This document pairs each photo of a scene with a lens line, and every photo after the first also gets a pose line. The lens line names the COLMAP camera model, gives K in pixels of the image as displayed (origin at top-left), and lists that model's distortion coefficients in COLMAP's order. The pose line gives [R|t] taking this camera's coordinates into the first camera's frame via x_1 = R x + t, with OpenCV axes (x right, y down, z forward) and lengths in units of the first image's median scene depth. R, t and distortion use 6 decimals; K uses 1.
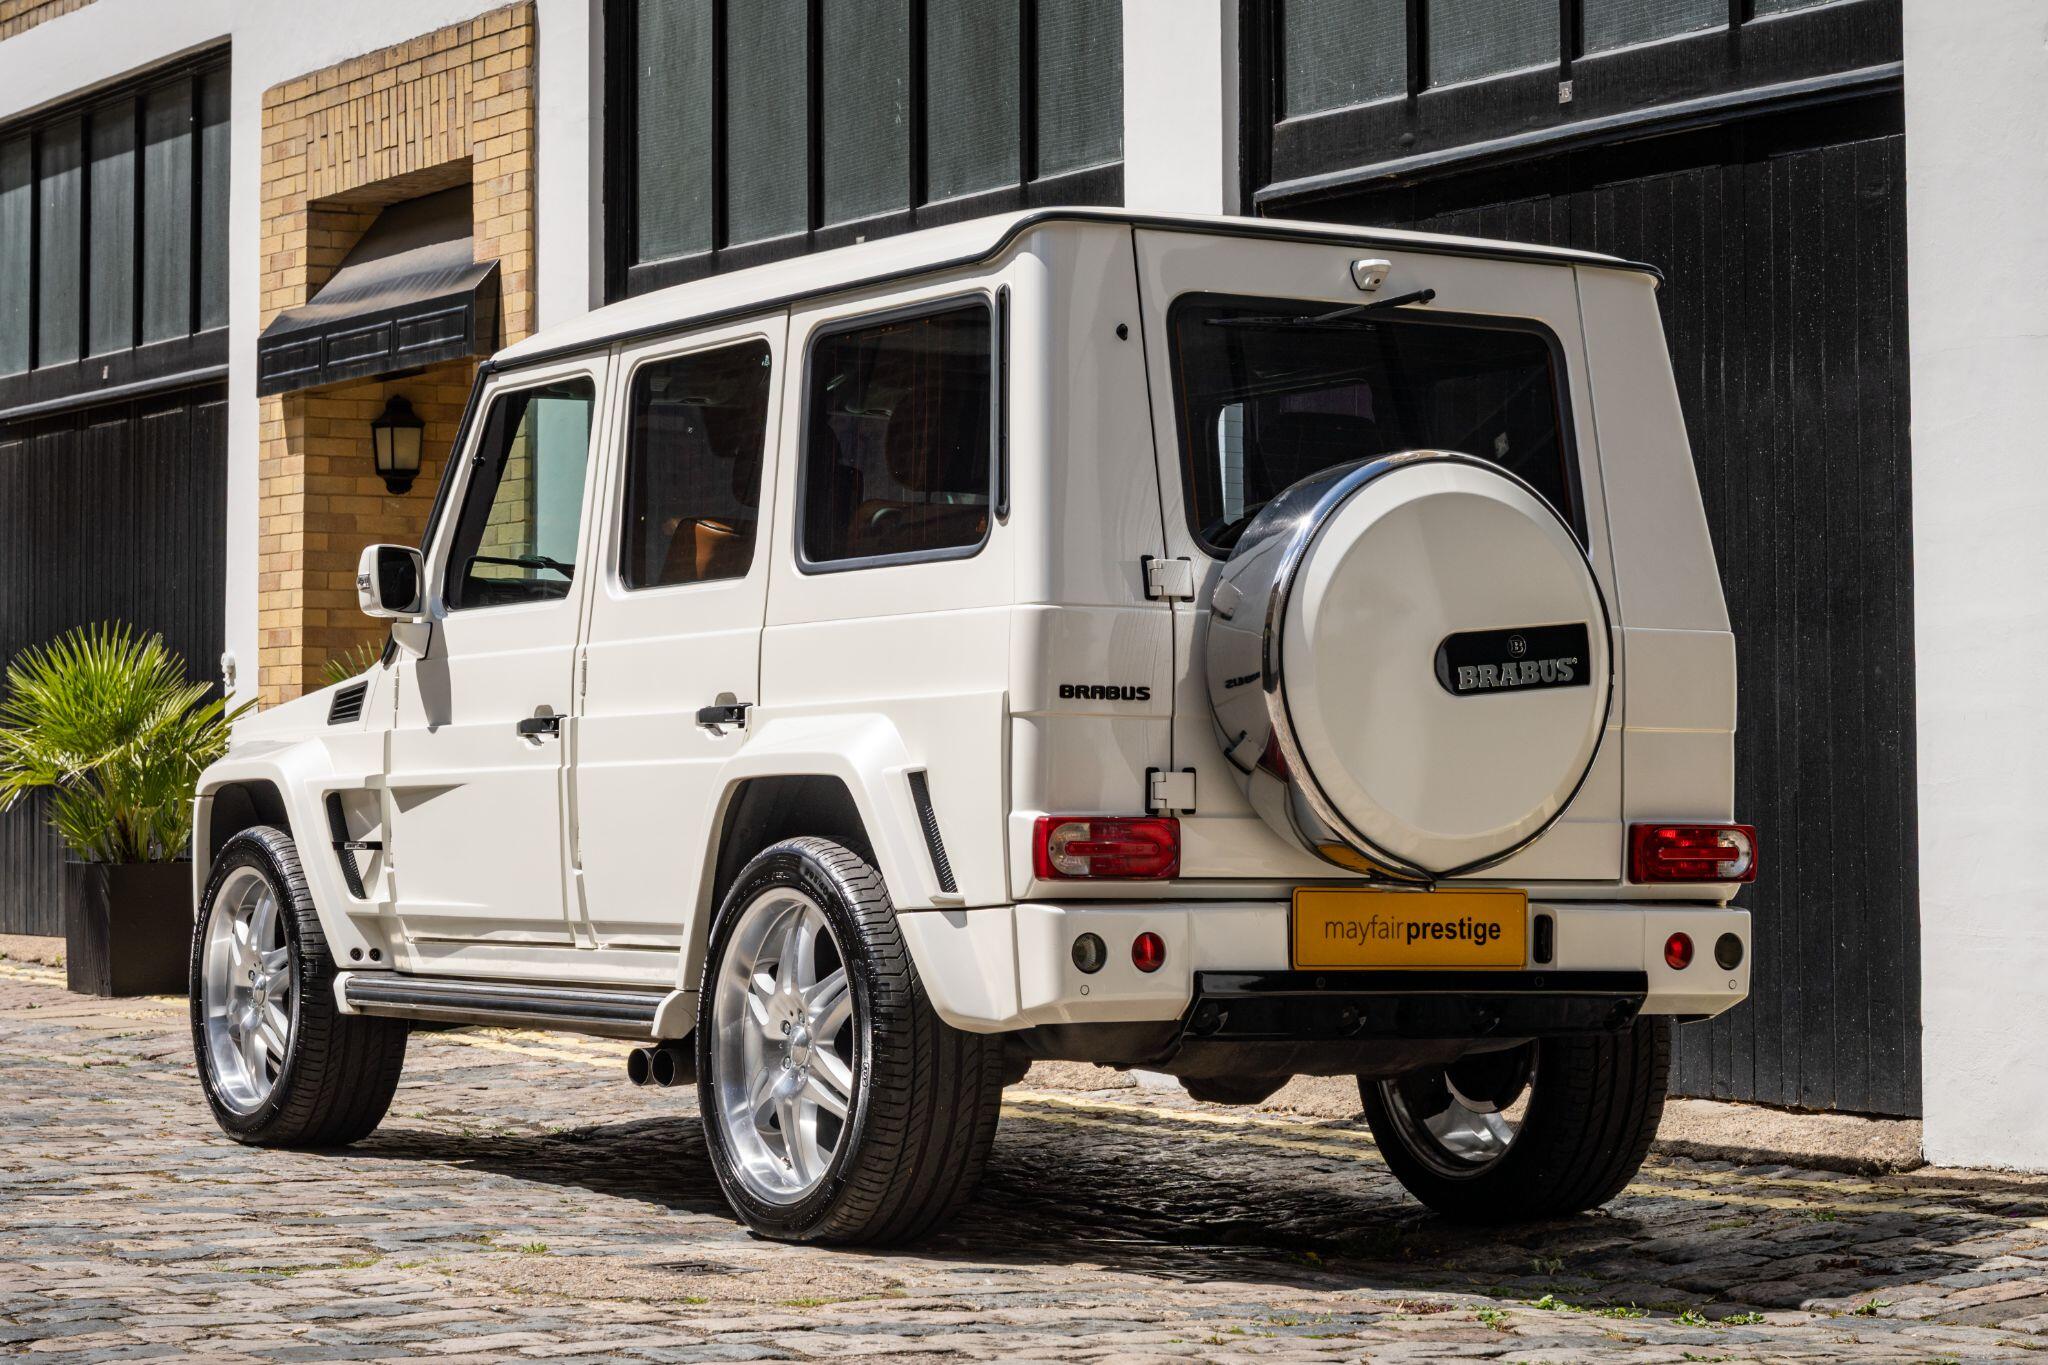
lens RADIAL K [[4683.4, 0, 1001.6], [0, 4683.4, 675.8], [0, 0, 1]] dist [-0.053397, -0.225664]
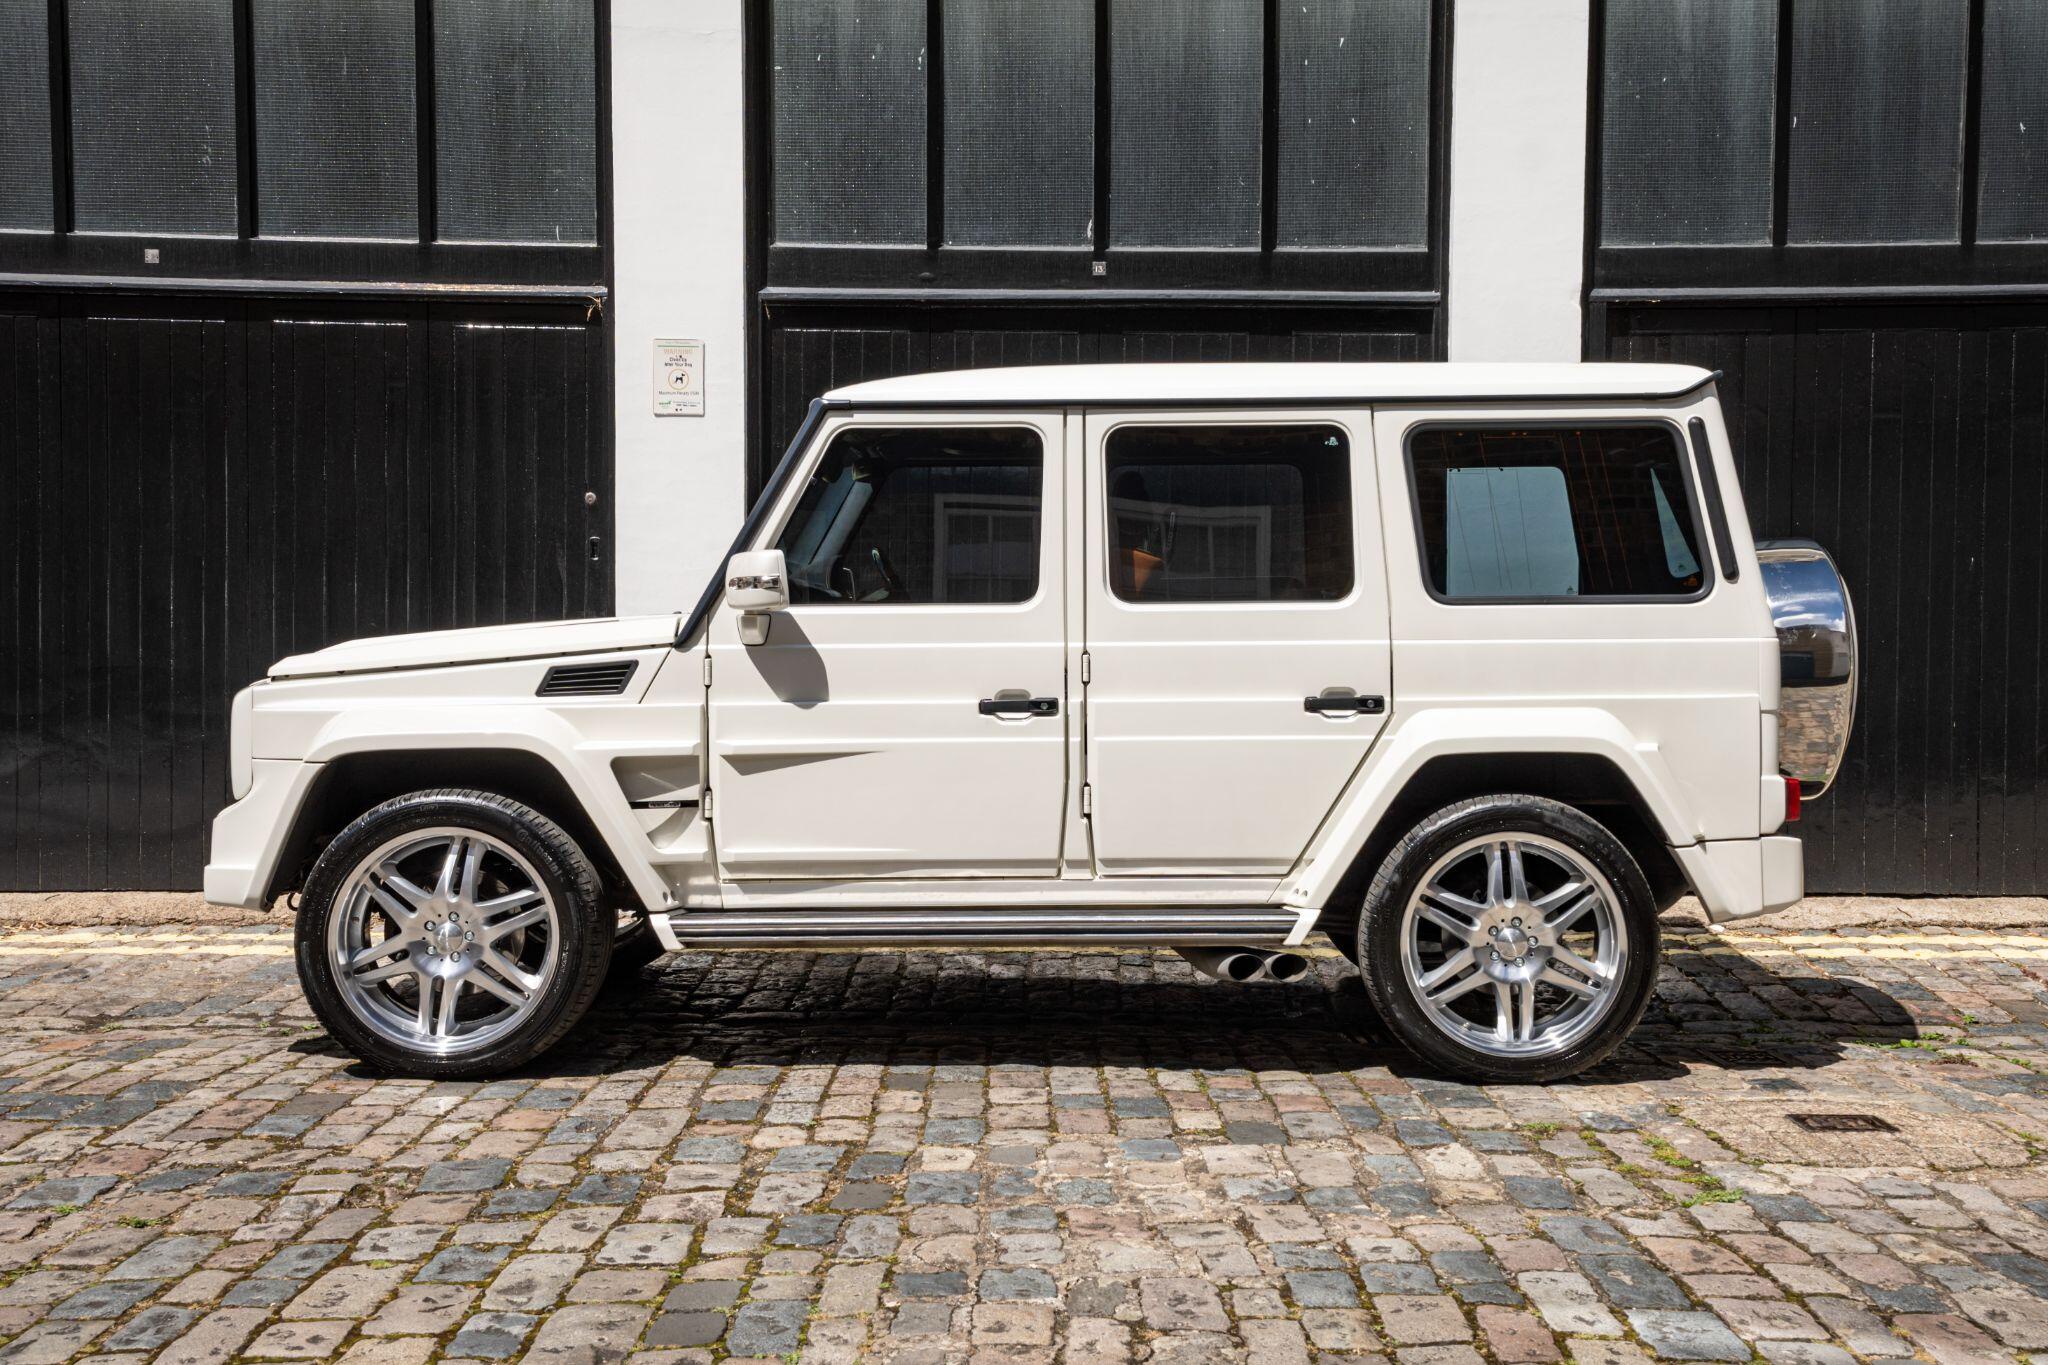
lens RADIAL K [[2276.8, 0, 1094.1], [0, 2276.8, 677.5], [0, 0, 1]] dist [0.155028, 0.017614]
pose [[0.503945, -0.030472, 0.863198, -0.661905], [-0.026387, 0.998368, 0.050648, -0.030680], [-0.863332, -0.048301, 0.502319, 0.723508]]
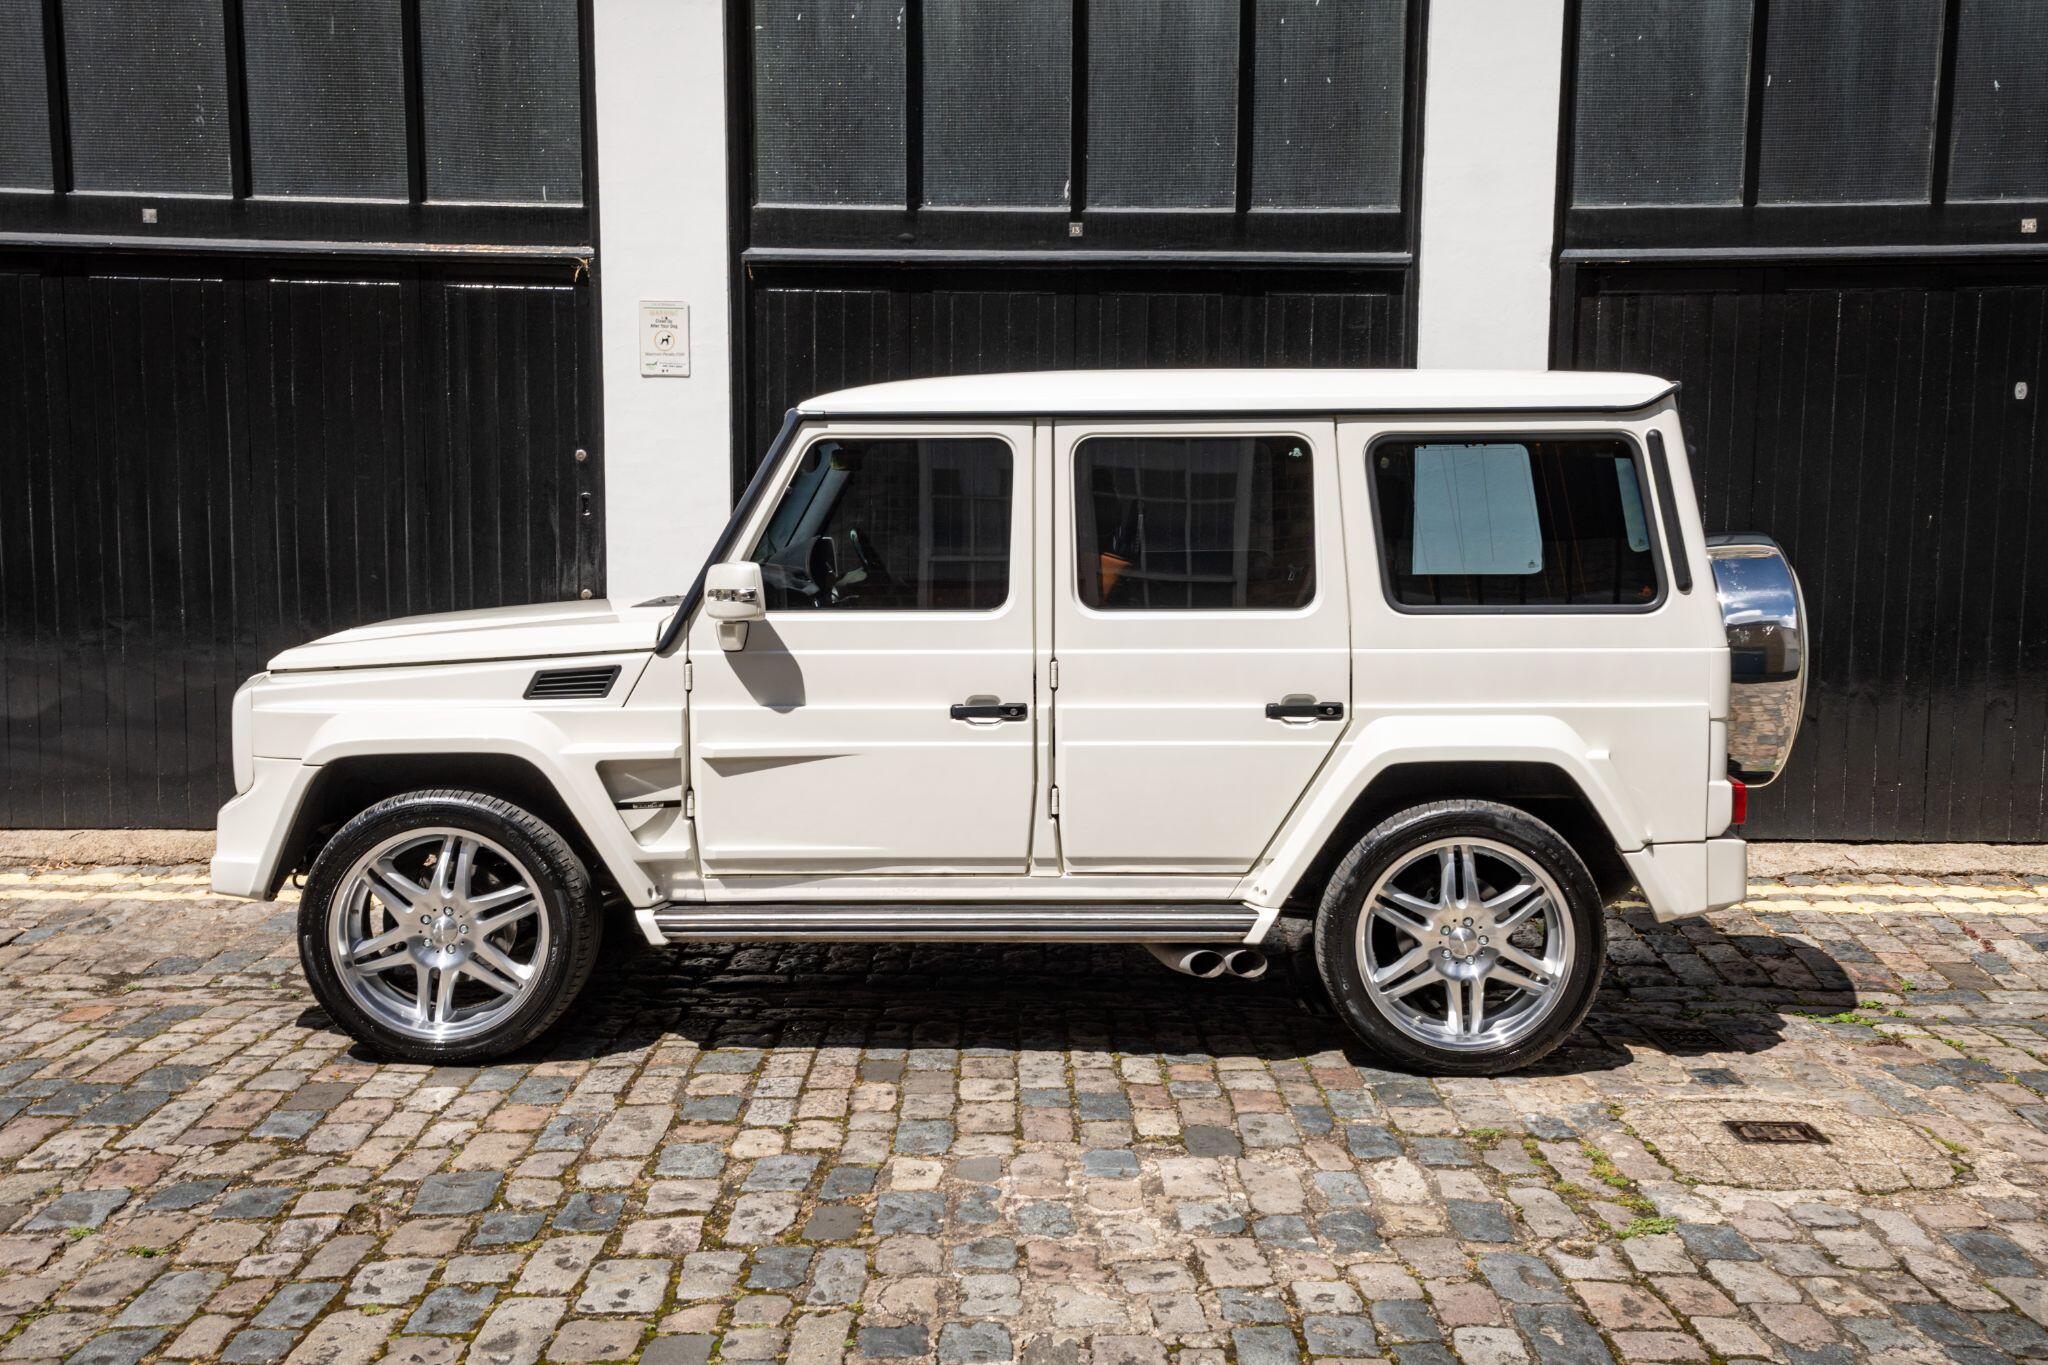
lens RADIAL K [[2191.0, 0, 1056.8], [0, 2191.0, 682.9], [0, 0, 1]] dist [0.154220, 0.006929]
pose [[0.516280, -0.098374, 0.850751, -0.650403], [-0.028325, 0.990876, 0.131766, -0.083705], [-0.855951, -0.092126, 0.508783, 0.723054]]
